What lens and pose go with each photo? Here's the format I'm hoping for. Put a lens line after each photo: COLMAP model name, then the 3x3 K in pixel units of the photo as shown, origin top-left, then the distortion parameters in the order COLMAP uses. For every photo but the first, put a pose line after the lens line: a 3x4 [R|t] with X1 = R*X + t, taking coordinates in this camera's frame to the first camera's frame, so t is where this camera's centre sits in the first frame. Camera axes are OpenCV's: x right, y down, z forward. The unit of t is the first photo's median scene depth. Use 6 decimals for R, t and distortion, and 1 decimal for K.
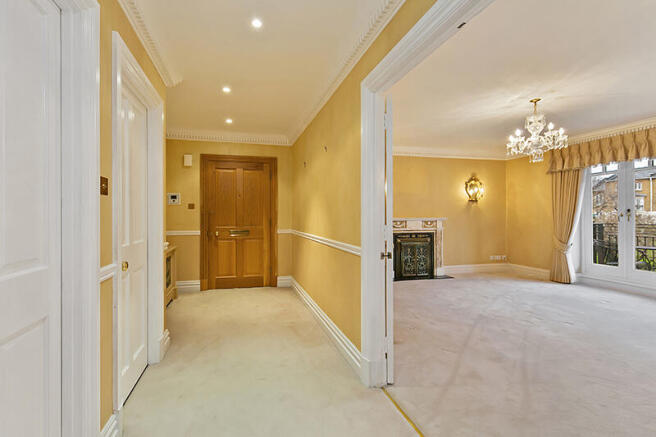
lens RADIAL K [[288.8, 0, 307.3], [0, 288.8, 218.1], [0, 0, 1]] dist [0.005805, 0.000410]
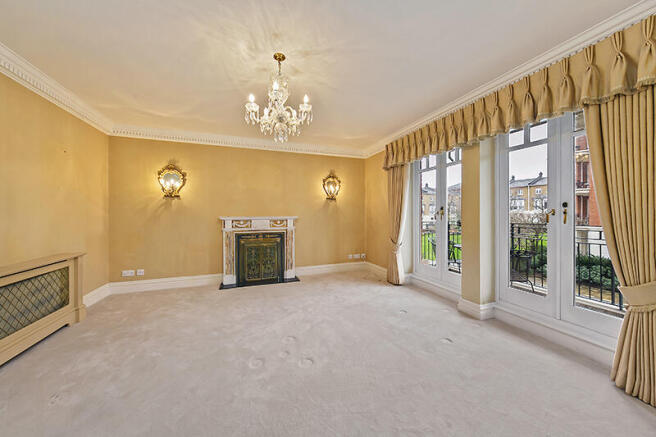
lens RADIAL K [[238.6, 0, 333.2], [0, 238.6, 216.7], [0, 0, 1]] dist [0.006299, 0.000020]
pose [[0.987311, -0.003205, 0.158765, 0.472976], [0.002982, 0.999994, 0.001641, -0.000562], [-0.158770, -0.001146, 0.987315, 0.217109]]
